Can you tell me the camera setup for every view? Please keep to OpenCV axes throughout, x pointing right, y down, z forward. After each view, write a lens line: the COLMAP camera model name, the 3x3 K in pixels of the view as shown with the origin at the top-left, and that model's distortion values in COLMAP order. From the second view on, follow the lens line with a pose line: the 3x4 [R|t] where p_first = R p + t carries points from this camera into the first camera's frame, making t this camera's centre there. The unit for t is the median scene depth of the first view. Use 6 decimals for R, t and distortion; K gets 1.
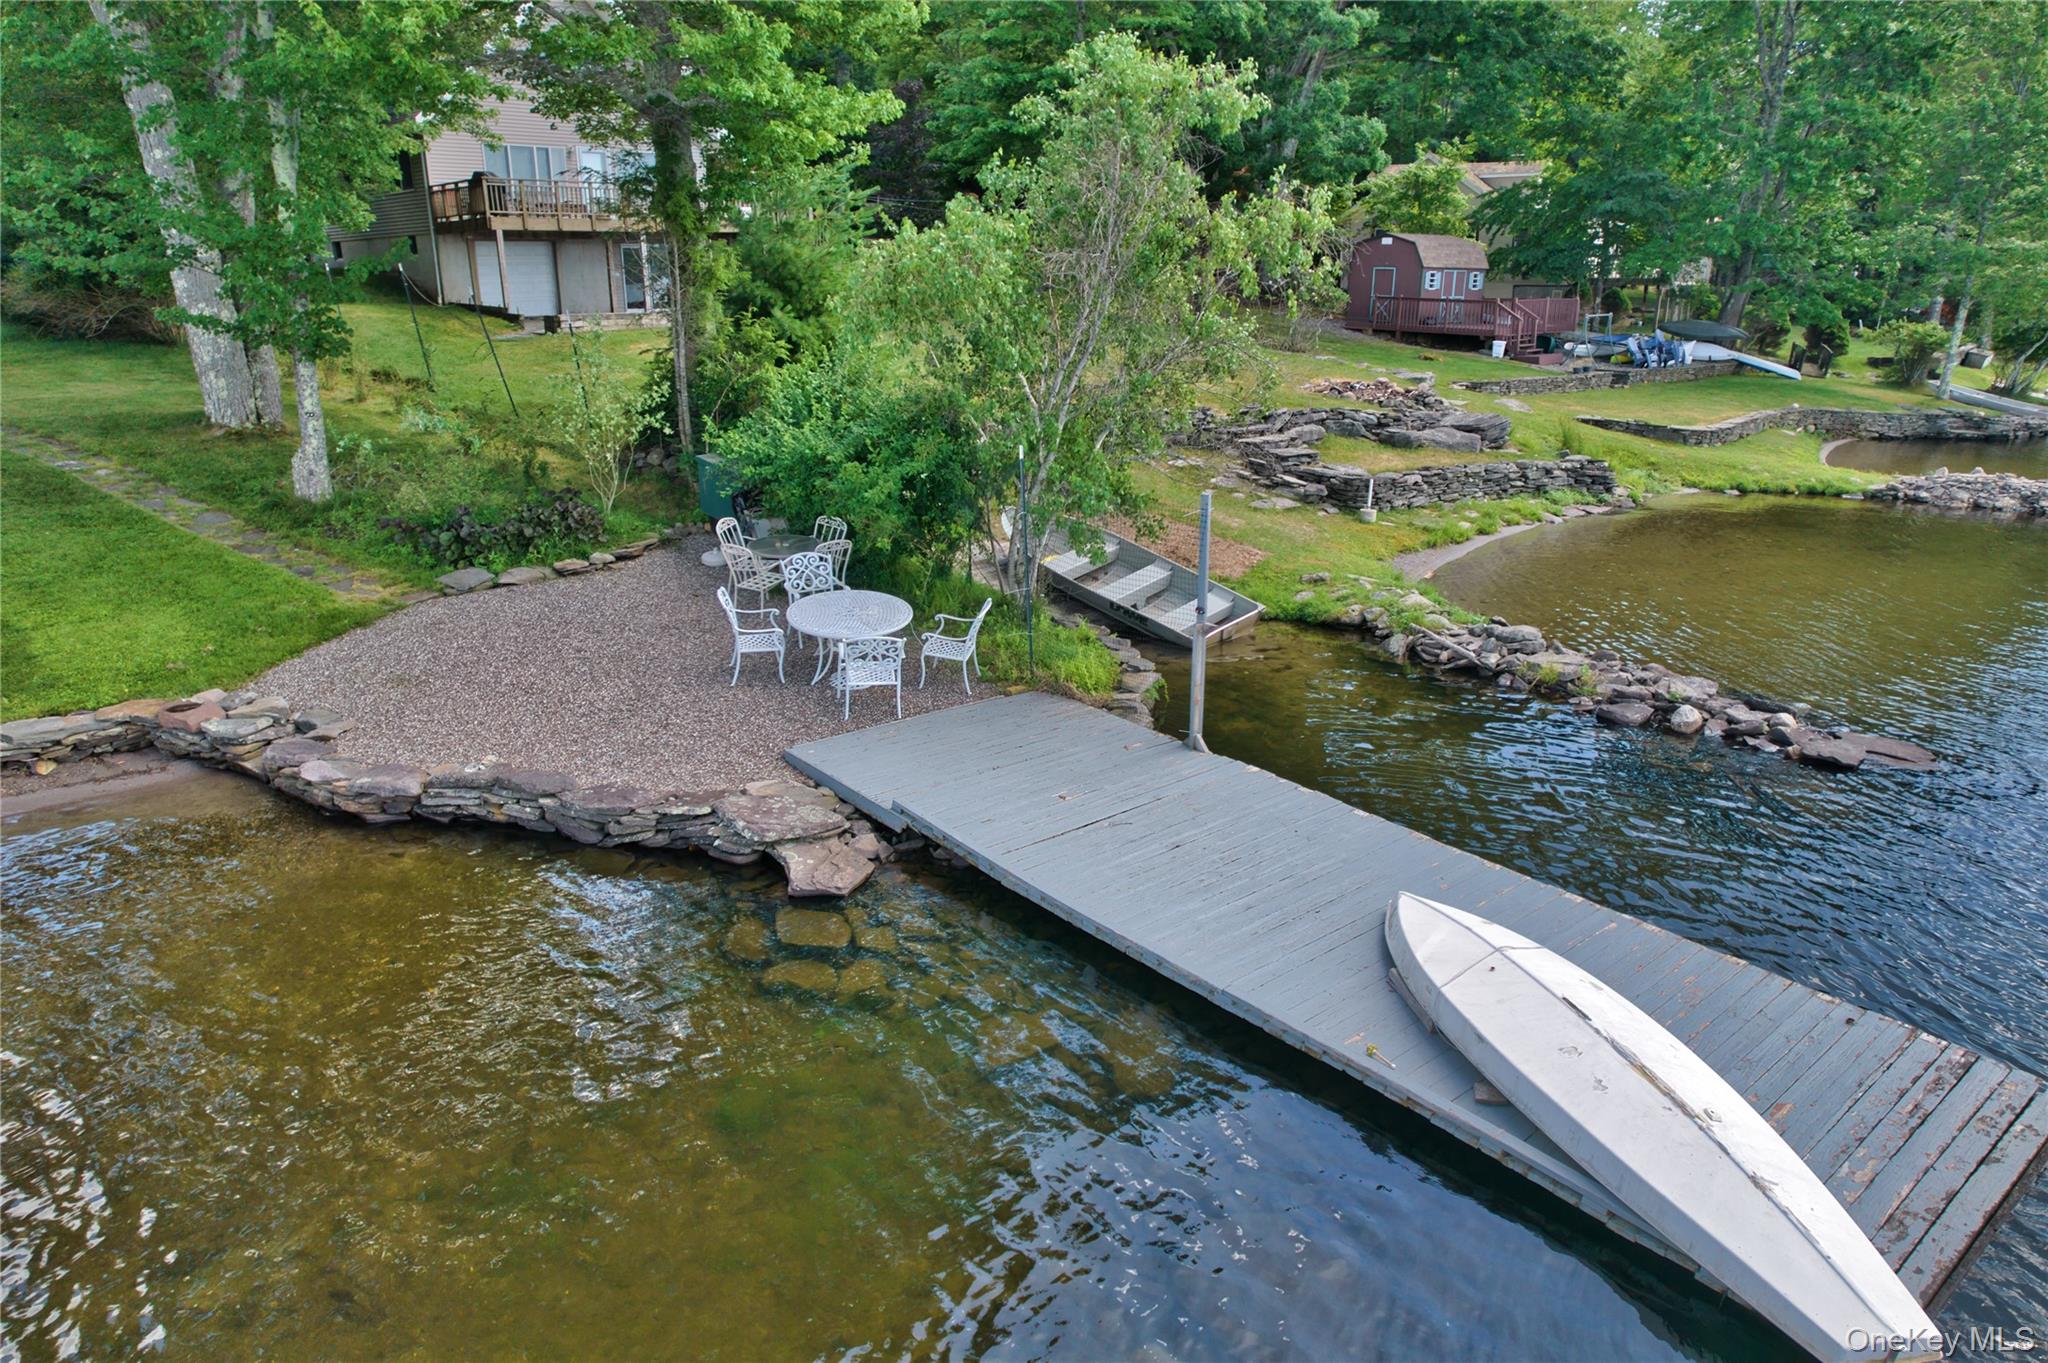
lens RADIAL K [[1339.0, 0, 1024.0], [0, 1339.0, 681.5], [0, 0, 1]] dist [-0.063084, 0.068312]
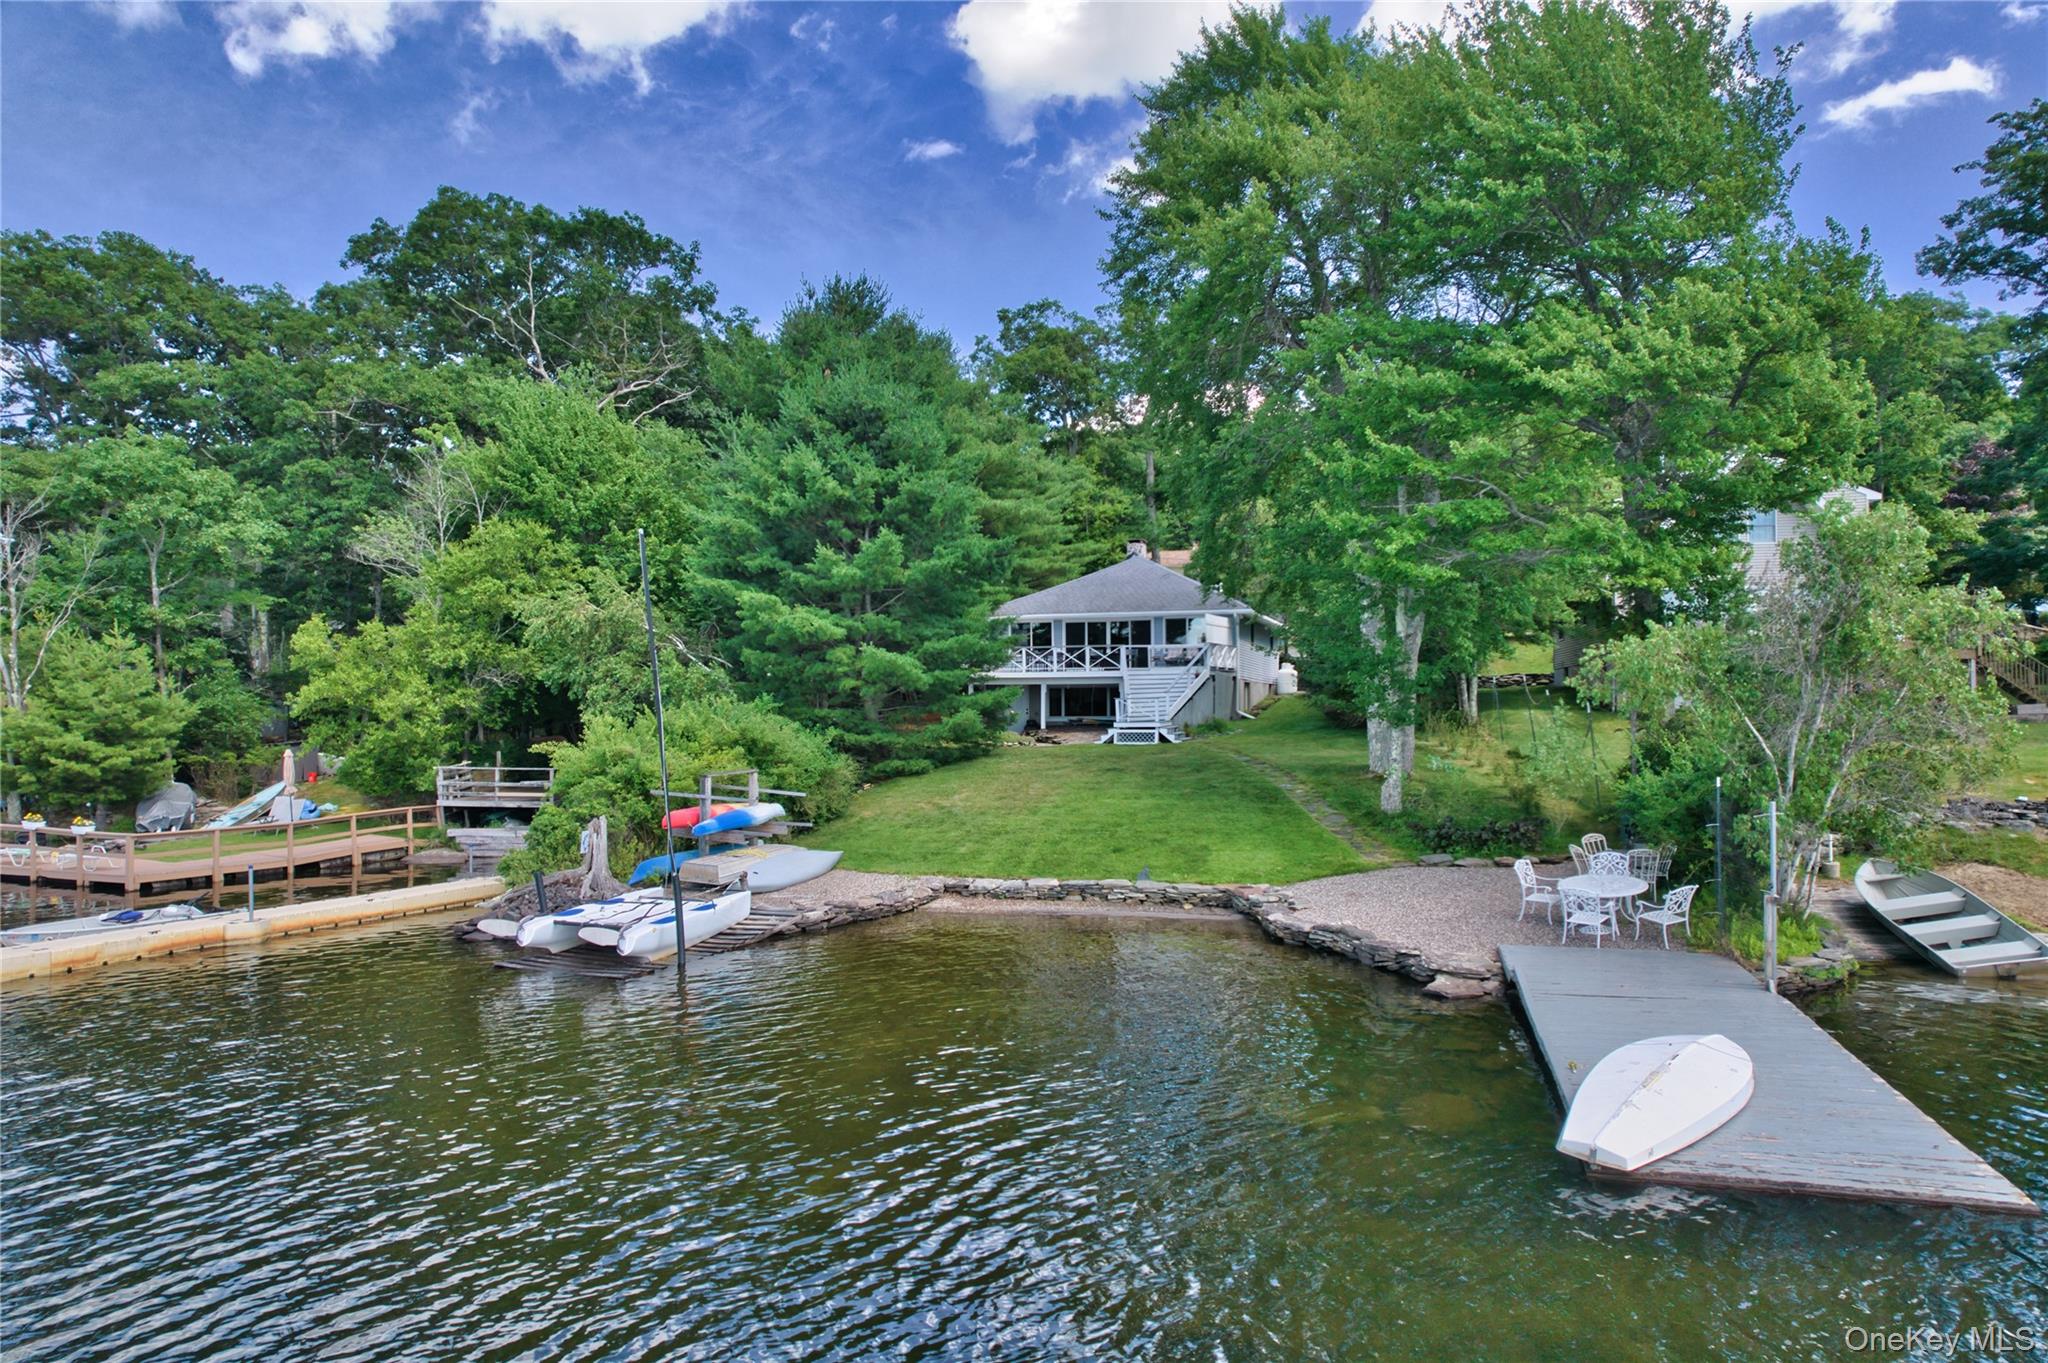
lens RADIAL K [[1339.0, 0, 1024.0], [0, 1339.0, 681.5], [0, 0, 1]] dist [-0.063084, 0.068312]
pose [[0.575900, -0.020126, -0.817272, 0.857559], [-0.238274, 0.952161, -0.191350, 0.204178], [0.782026, 0.304934, 0.543554, -0.447147]]
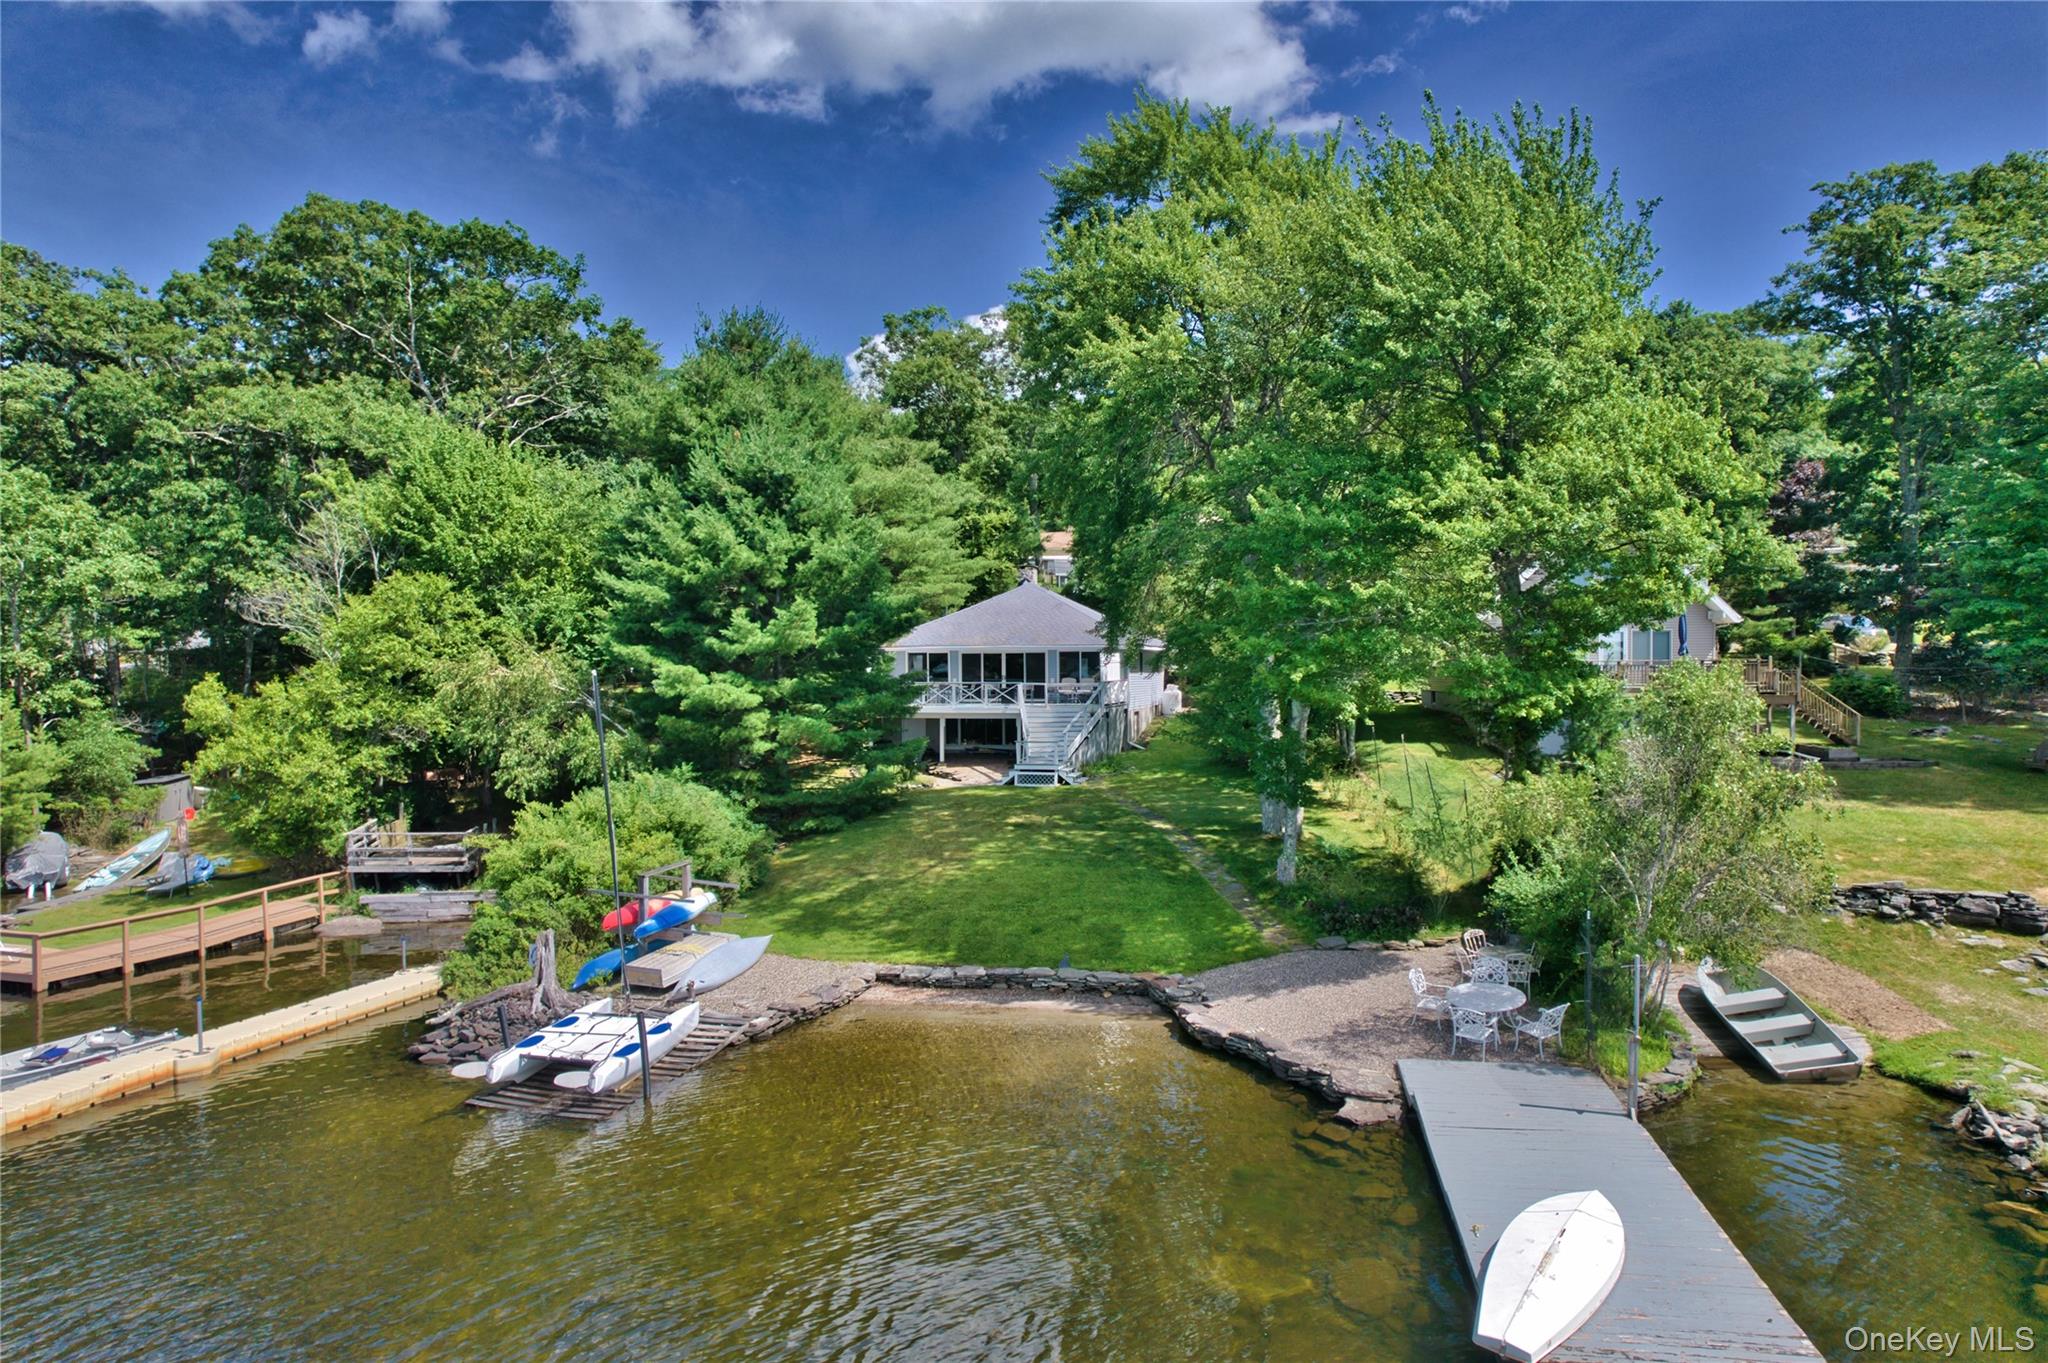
lens RADIAL K [[1339.6, 0, 1024.0], [0, 1339.6, 681.5], [0, 0, 1]] dist [-0.072229, 0.091589]
pose [[0.654629, 0.005056, -0.755934, 0.897186], [-0.216117, 0.959493, -0.180737, -0.006147], [0.724399, 0.281686, 0.629205, -0.683377]]
